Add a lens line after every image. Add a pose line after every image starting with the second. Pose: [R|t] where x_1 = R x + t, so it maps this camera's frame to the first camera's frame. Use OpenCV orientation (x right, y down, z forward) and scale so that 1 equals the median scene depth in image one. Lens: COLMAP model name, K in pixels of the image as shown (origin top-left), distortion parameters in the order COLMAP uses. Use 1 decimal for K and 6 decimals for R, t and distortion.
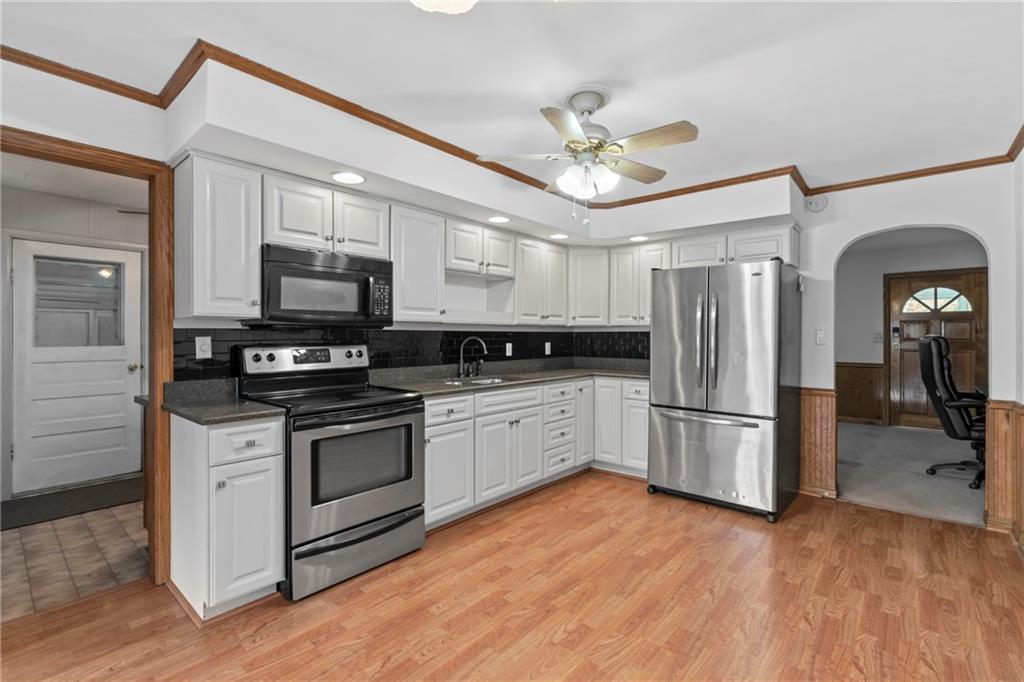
lens RADIAL K [[458.9, 0, 517.4], [0, 458.9, 336.2], [0, 0, 1]] dist [-0.008049, 0.002276]
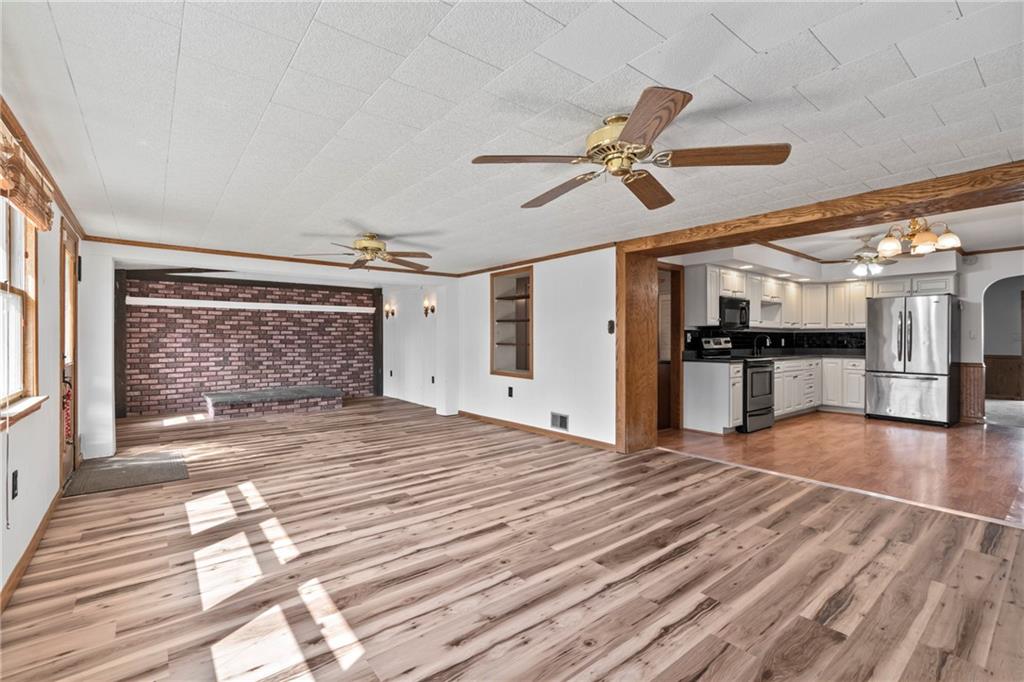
lens RADIAL K [[458.9, 0, 507.1], [0, 458.9, 338.7], [0, 0, 1]] dist [-0.008049, 0.002276]
pose [[0.982225, -0.000284, -0.187707, -0.958717], [-0.000966, 0.999978, -0.006566, 0.038576], [0.187705, 0.006631, 0.982203, -1.322273]]
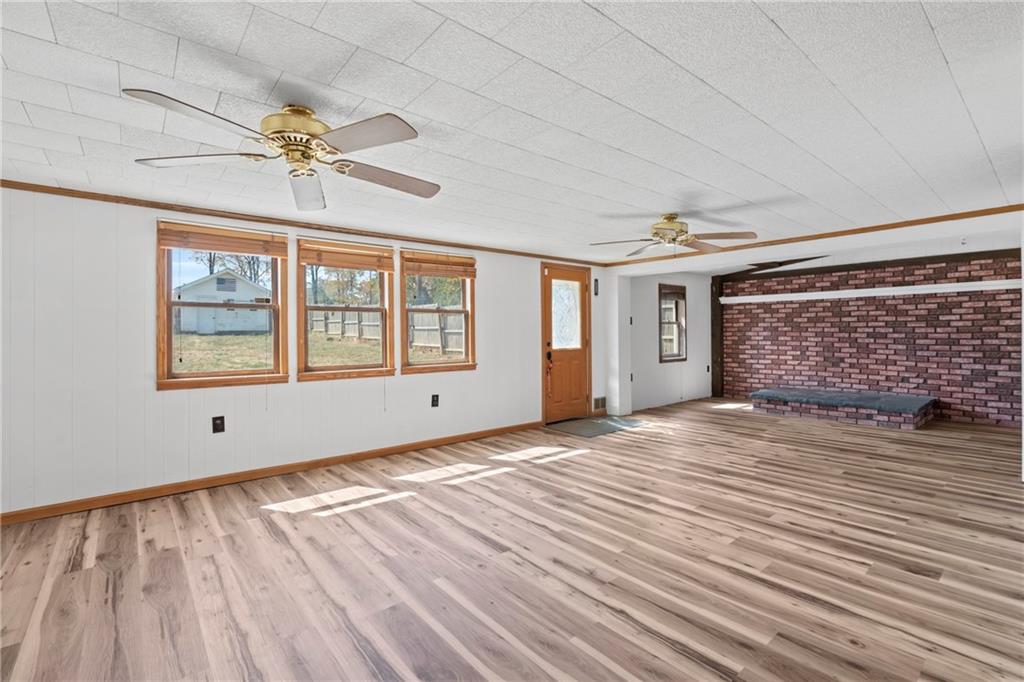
lens RADIAL K [[458.9, 0, 514.0], [0, 458.9, 334.1], [0, 0, 1]] dist [-0.008049, 0.002276]
pose [[-0.157899, 0.003289, -0.987450, -0.299789], [-0.001243, 0.999993, 0.003530, 0.026719], [0.987455, 0.001785, -0.157893, -0.181444]]
